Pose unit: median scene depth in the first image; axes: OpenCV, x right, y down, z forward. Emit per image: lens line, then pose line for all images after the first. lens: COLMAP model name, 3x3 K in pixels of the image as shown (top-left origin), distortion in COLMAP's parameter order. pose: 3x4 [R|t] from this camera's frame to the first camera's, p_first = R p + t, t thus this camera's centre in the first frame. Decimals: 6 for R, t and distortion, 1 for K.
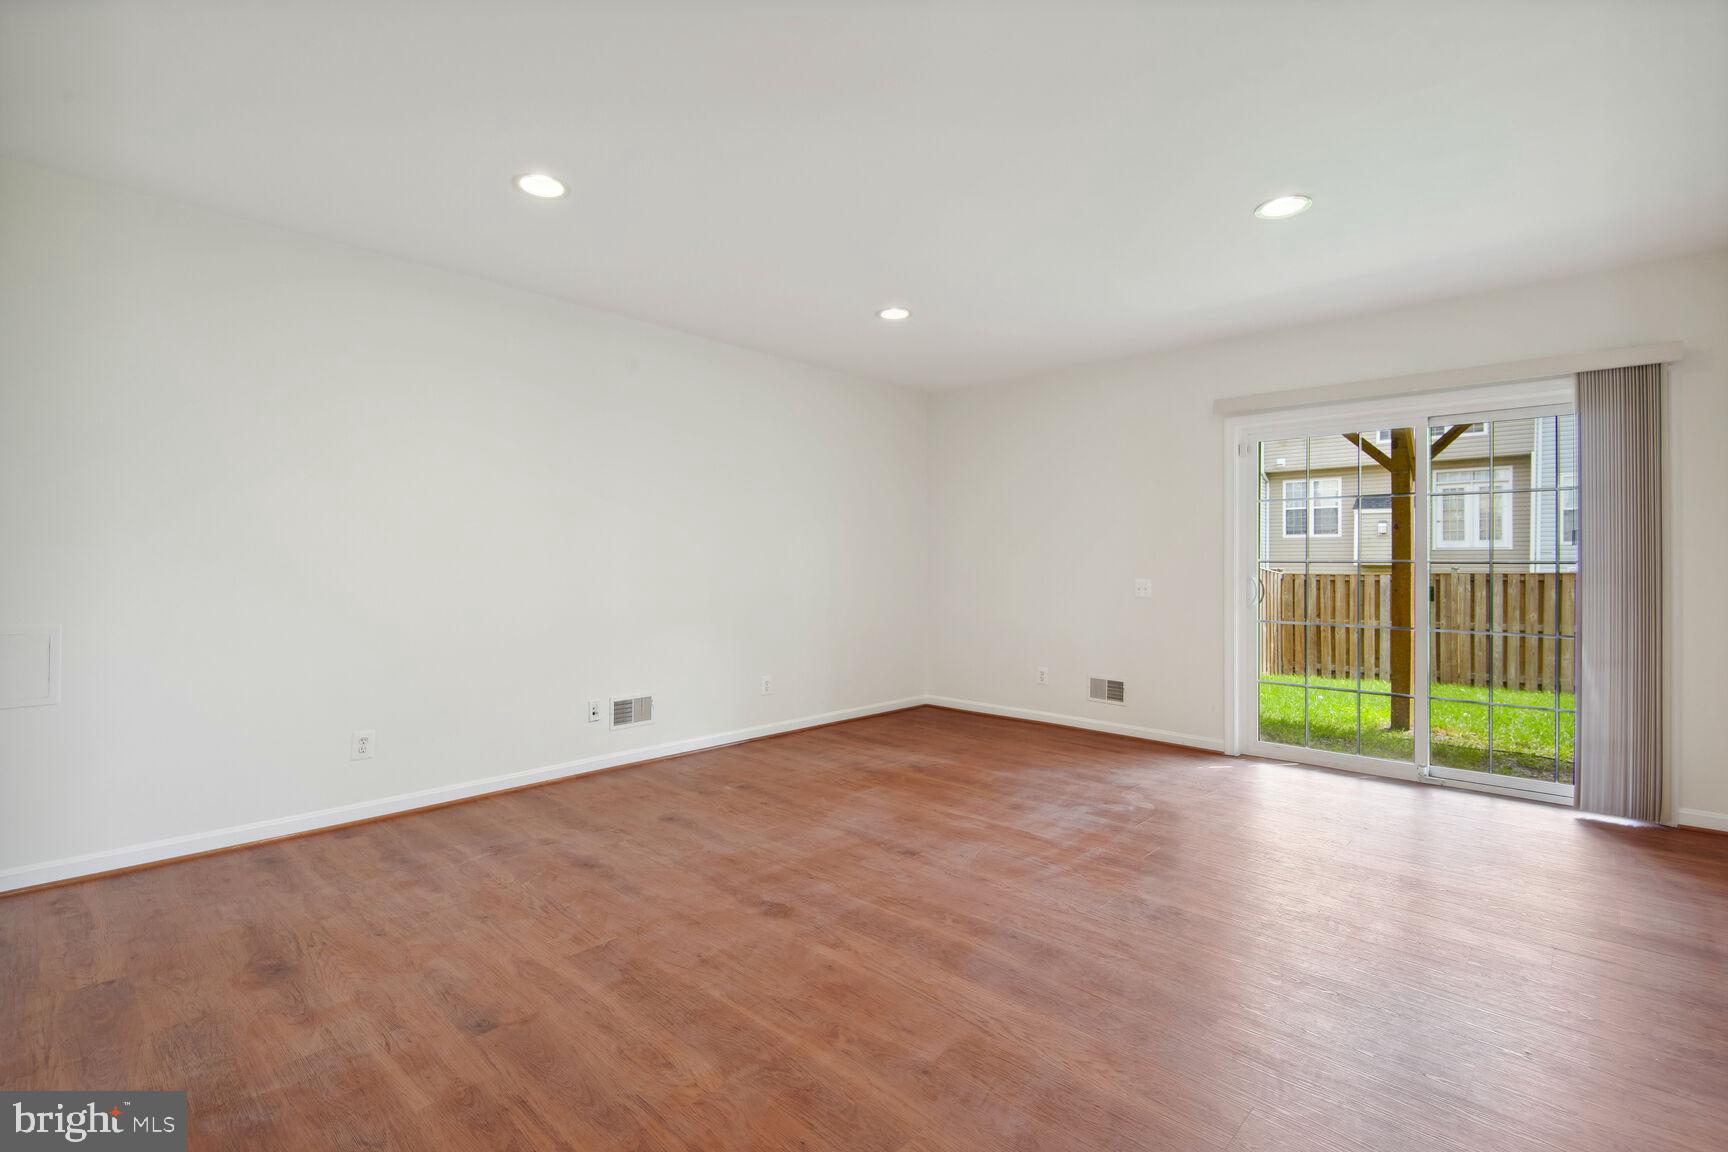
lens RADIAL K [[774.1, 0, 853.6], [0, 774.1, 563.7], [0, 0, 1]] dist [0.008695, -0.010488]
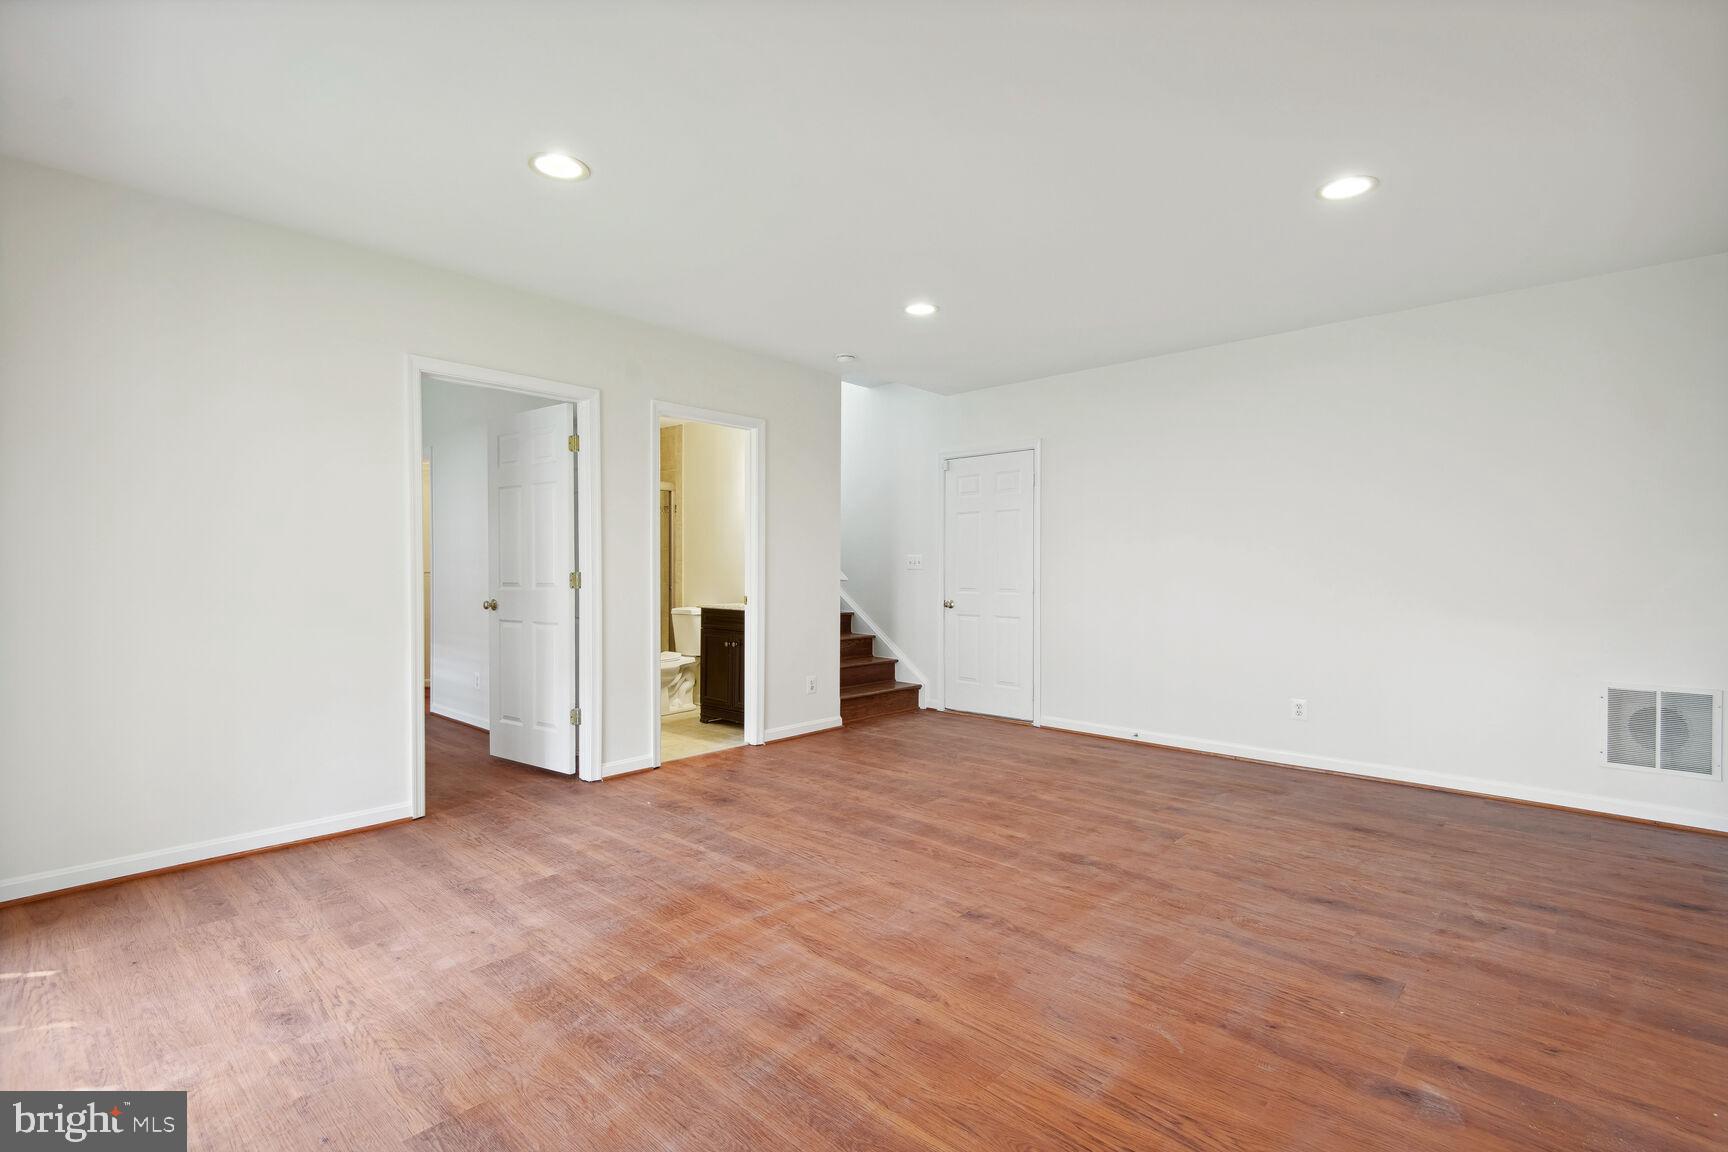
lens RADIAL K [[774.1, 0, 853.6], [0, 774.1, 563.7], [0, 0, 1]] dist [0.008695, -0.010488]
pose [[-0.999937, -0.008116, -0.007755, 0.222259], [-0.008064, 0.999945, -0.006659, 0.004305], [0.007808, -0.006596, -0.999948, 1.929332]]
